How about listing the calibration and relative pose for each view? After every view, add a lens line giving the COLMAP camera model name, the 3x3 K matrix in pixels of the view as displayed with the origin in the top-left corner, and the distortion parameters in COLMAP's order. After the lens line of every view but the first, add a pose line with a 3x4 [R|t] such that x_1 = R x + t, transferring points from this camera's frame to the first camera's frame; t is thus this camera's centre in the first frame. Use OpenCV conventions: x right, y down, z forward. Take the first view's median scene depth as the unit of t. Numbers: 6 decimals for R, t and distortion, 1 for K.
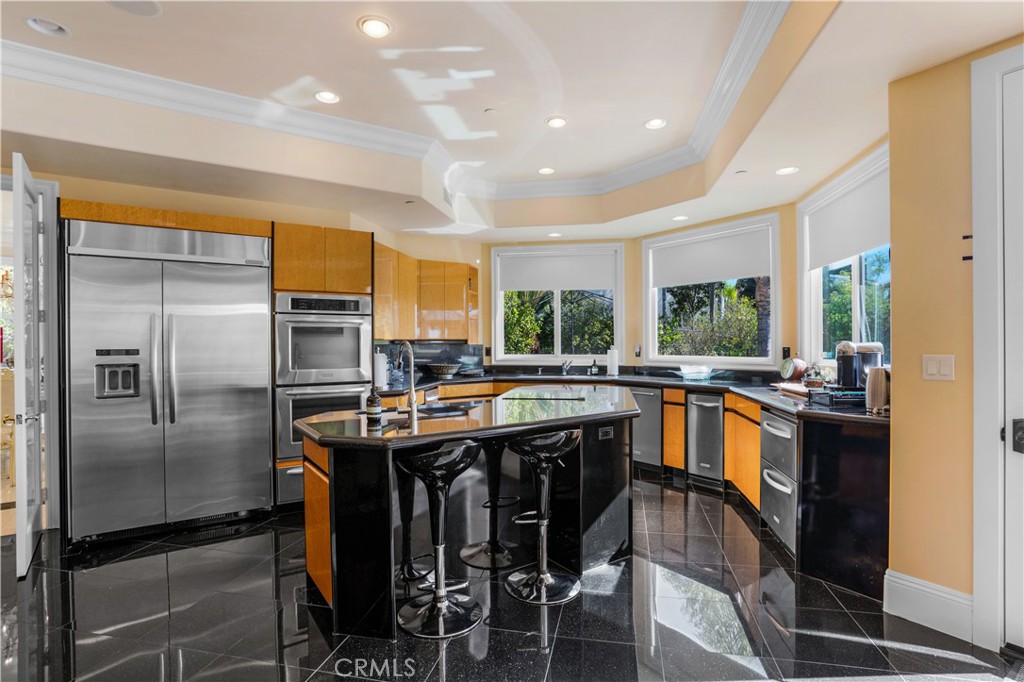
lens RADIAL K [[503.9, 0, 519.4], [0, 503.9, 334.2], [0, 0, 1]] dist [-0.043826, -0.000088]
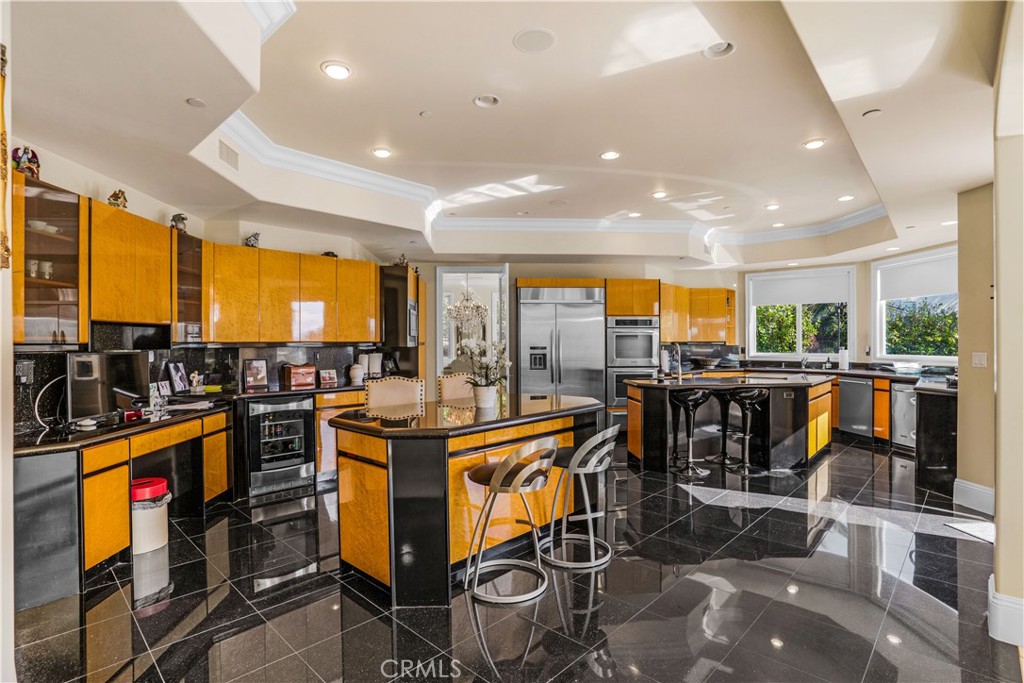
lens RADIAL K [[509.3, 0, 516.9], [0, 509.3, 338.2], [0, 0, 1]] dist [-0.021197, -0.000041]
pose [[0.851013, -0.001408, -0.525143, 0.182130], [0.005531, 0.999965, 0.006282, -0.014179], [0.525116, -0.008250, 0.850991, -0.652384]]
